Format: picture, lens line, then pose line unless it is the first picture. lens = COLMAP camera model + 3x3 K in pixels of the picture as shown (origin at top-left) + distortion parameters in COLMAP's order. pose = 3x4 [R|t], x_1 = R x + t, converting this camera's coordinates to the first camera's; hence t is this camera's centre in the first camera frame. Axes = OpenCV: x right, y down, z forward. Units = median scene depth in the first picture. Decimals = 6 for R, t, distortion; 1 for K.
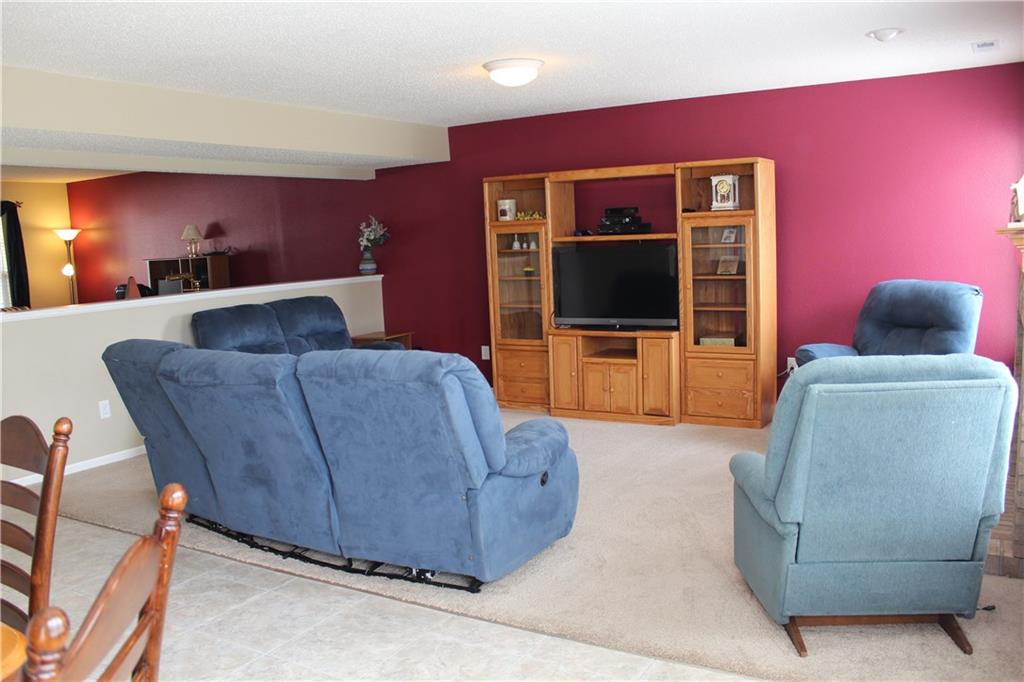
lens RADIAL K [[864.1, 0, 512.6], [0, 864.1, 346.7], [0, 0, 1]] dist [-0.150122, 0.114940]
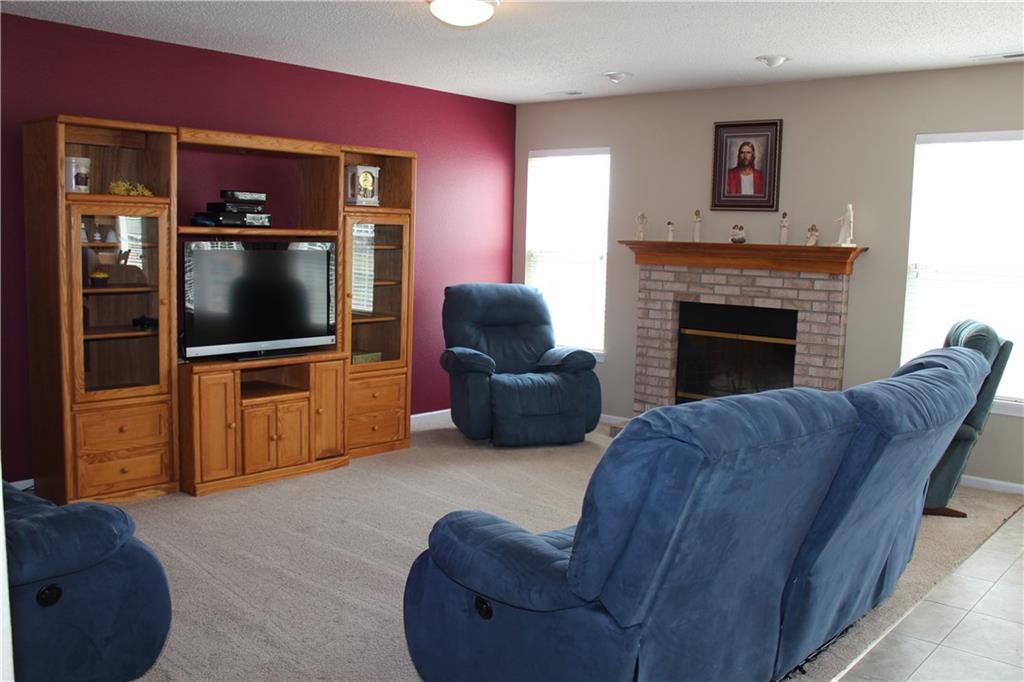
lens RADIAL K [[932.9, 0, 510.0], [0, 932.9, 336.2], [0, 0, 1]] dist [-0.089840, 0.017993]
pose [[0.174755, -0.059814, 0.982793, -0.648428], [0.090973, 0.994864, 0.044373, -0.055133], [-0.980400, 0.081653, 0.179299, 0.677516]]
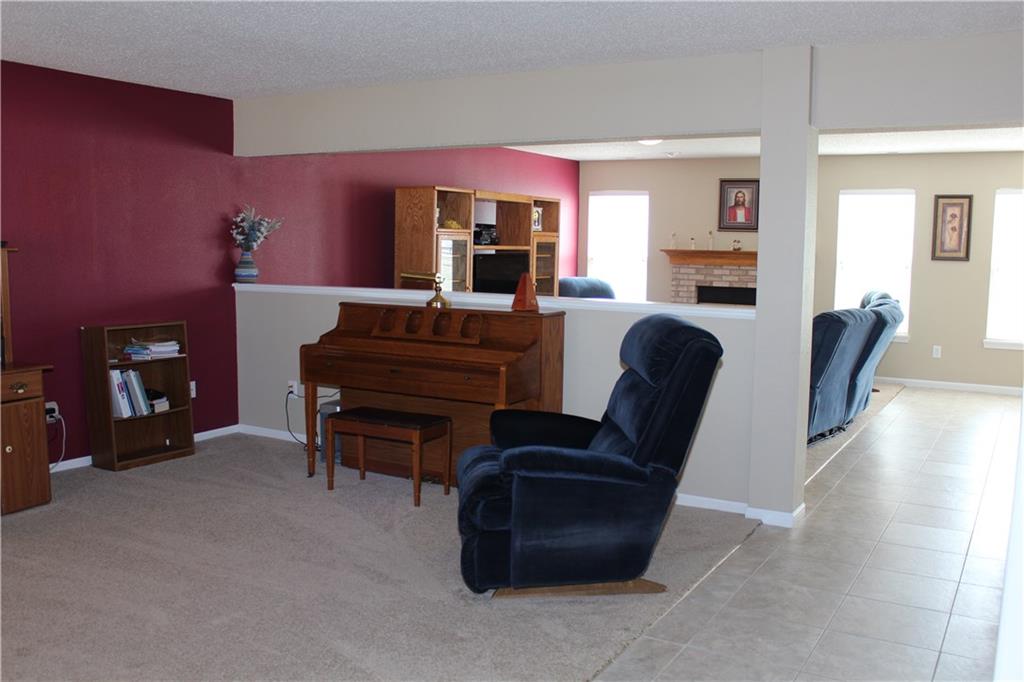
lens RADIAL K [[932.9, 0, 512.4], [0, 932.9, 347.3], [0, 0, 1]] dist [-0.089840, 0.017993]
pose [[-0.012353, -0.069877, 0.997479, -1.313890], [0.111967, 0.991185, 0.070823, -0.078576], [-0.993635, 0.112560, -0.004421, 1.039563]]
